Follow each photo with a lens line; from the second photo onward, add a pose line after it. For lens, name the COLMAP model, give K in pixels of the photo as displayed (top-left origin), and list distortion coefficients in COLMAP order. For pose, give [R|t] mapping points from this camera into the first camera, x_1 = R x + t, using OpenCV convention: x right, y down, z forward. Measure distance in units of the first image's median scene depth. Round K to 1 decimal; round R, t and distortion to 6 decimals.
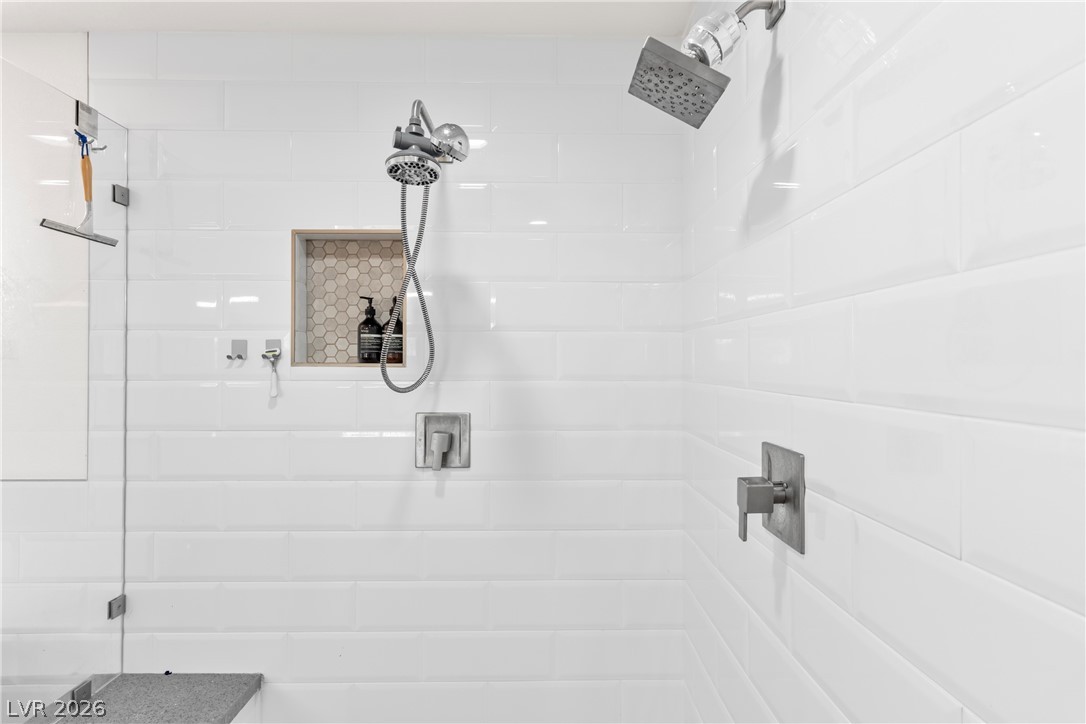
lens RADIAL K [[564.6, 0, 542.3], [0, 564.6, 361.1], [0, 0, 1]] dist [-0.002452, 0.004294]
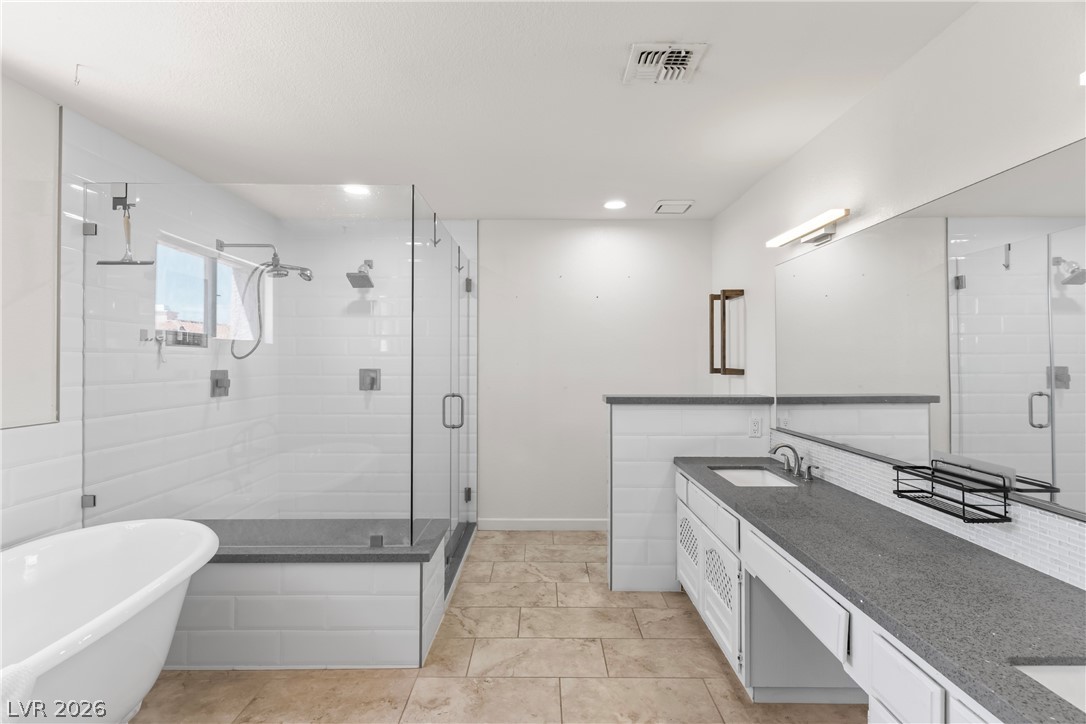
lens RADIAL K [[514.7, 0, 546.2], [0, 514.7, 357.3], [0, 0, 1]] dist [0.004726, 0.002087]
pose [[0.005236, 0.009924, 0.999937, -2.090772], [-0.009781, 0.999903, -0.009873, 0.050130], [-0.999938, -0.009728, 0.005332, -0.224771]]
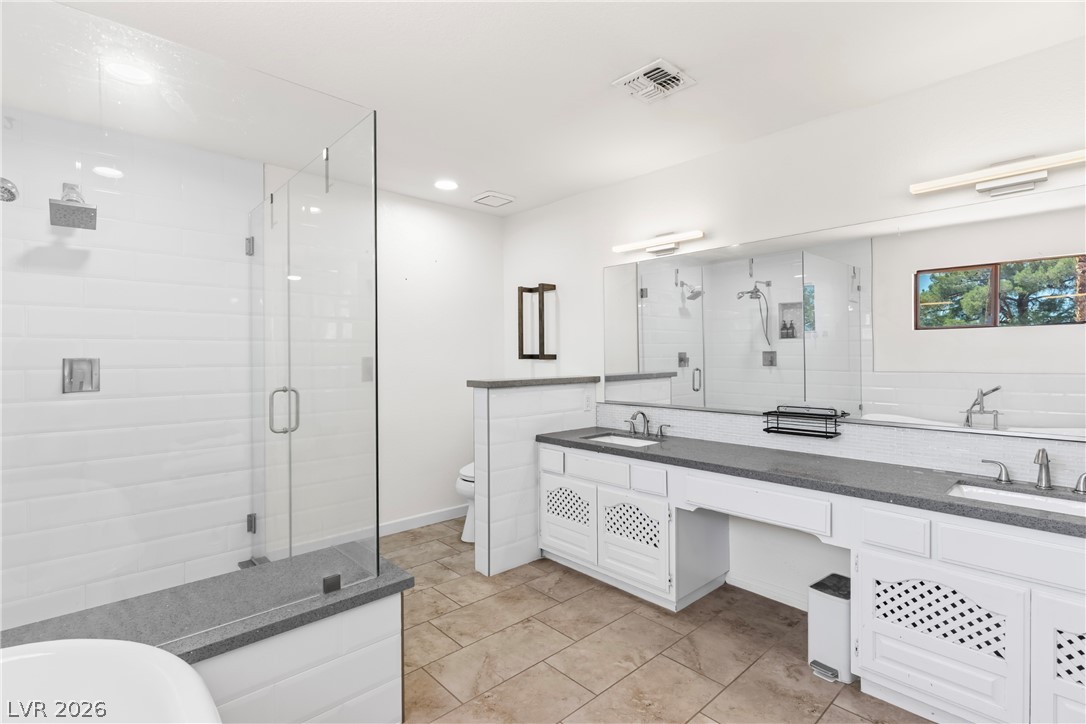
lens RADIAL K [[514.7, 0, 546.8], [0, 514.7, 357.1], [0, 0, 1]] dist [0.004726, 0.002087]
pose [[-0.673758, 0.004807, 0.738937, -1.746581], [0.001468, 0.999986, -0.005166, 0.093307], [-0.738951, -0.002396, -0.673755, 0.594048]]
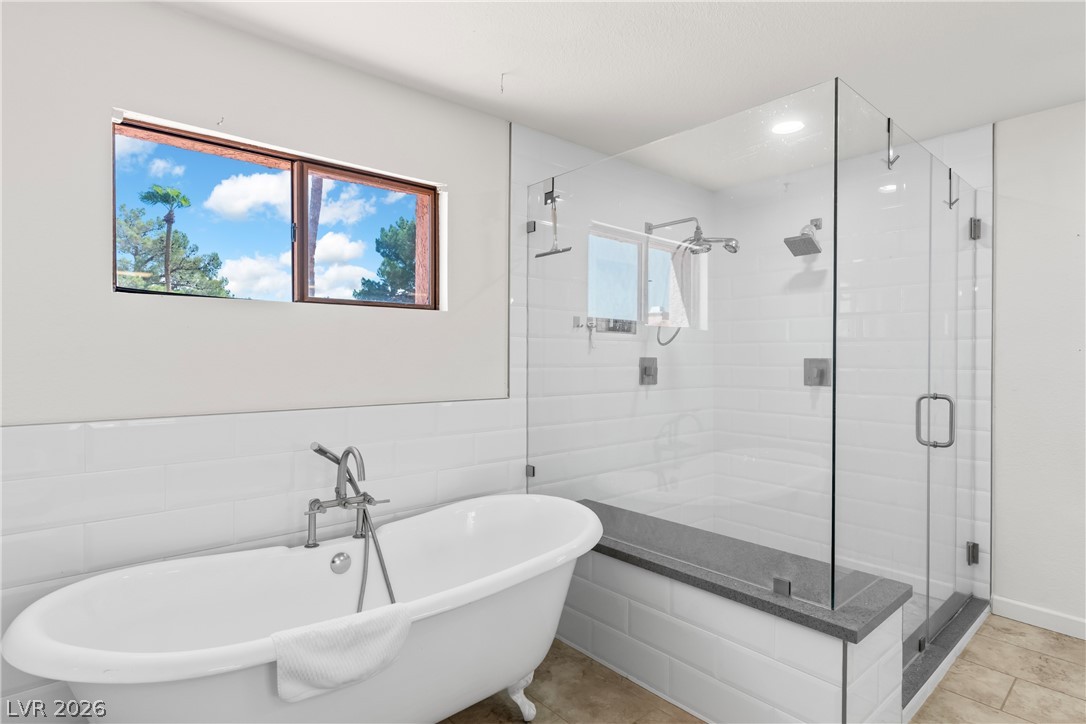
lens RADIAL K [[564.6, 0, 542.3], [0, 564.6, 358.2], [0, 0, 1]] dist [-0.002452, 0.004294]
pose [[0.759461, 0.003702, 0.650542, -1.786754], [-0.011295, 0.999908, 0.007497, 0.082885], [-0.650455, -0.013041, 0.759433, -0.293874]]
